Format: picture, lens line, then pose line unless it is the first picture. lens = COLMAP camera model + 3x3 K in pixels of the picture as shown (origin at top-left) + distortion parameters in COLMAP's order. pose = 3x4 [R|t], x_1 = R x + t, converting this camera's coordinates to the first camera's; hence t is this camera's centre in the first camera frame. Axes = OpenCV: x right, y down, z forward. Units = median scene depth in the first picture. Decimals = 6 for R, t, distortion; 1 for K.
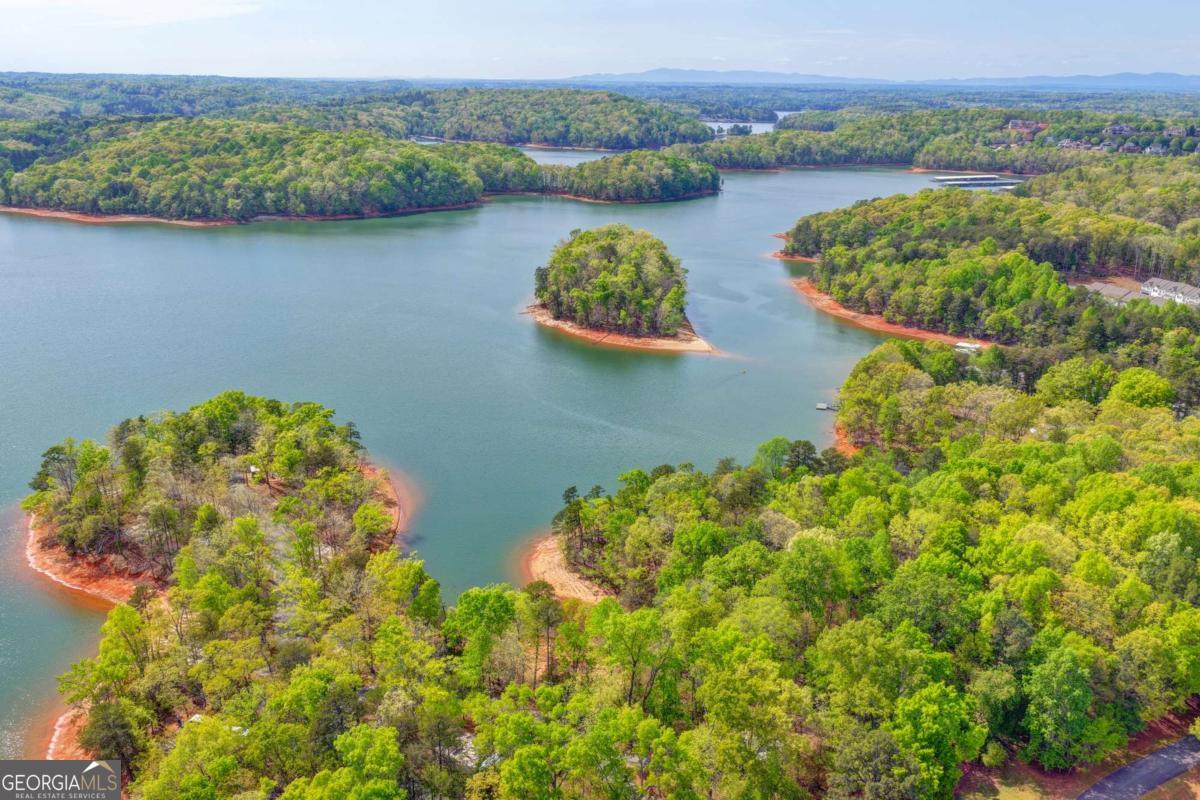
lens RADIAL K [[993.6, 0, 600.0], [0, 993.6, 400.0], [0, 0, 1]] dist [-0.007927, 0.038452]
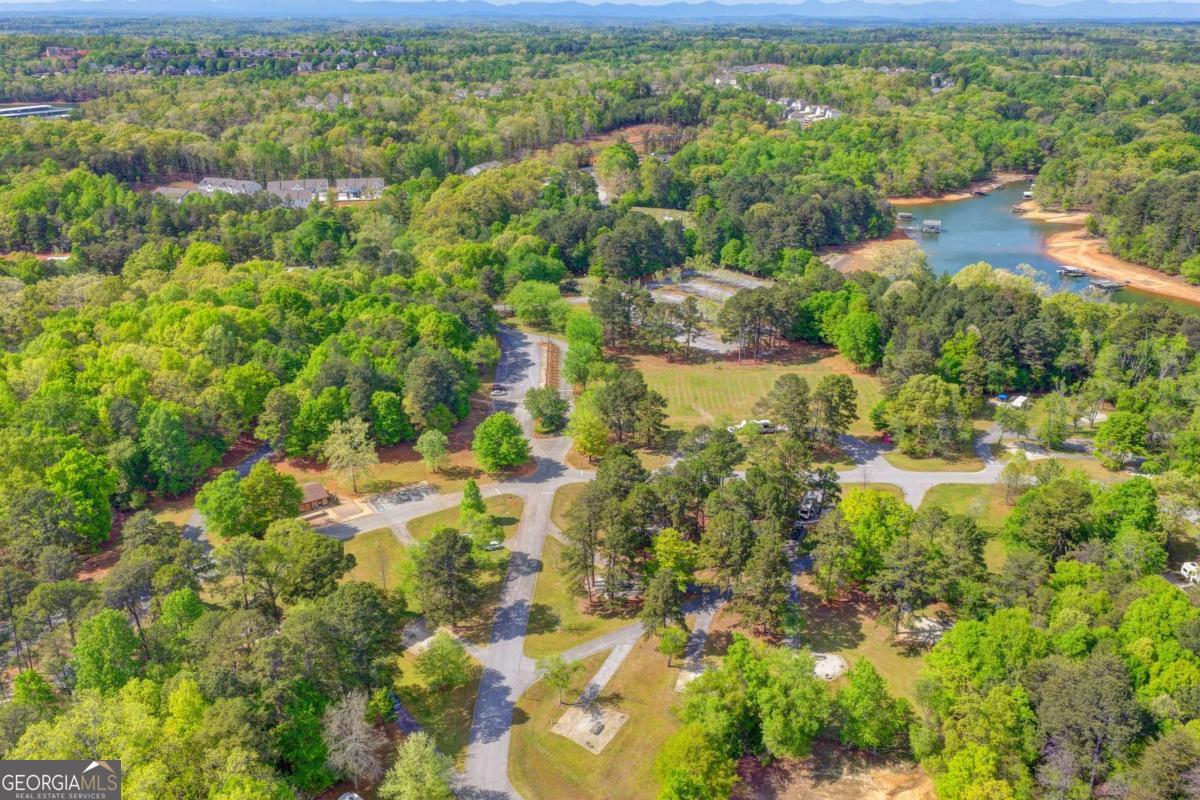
lens RADIAL K [[993.6, 0, 600.0], [0, 993.6, 400.0], [0, 0, 1]] dist [-0.007927, 0.038452]
pose [[0.655203, -0.286195, 0.699143, -0.035919], [0.239199, 0.956440, 0.167353, 0.045317], [-0.716584, 0.057584, 0.695120, -0.140143]]
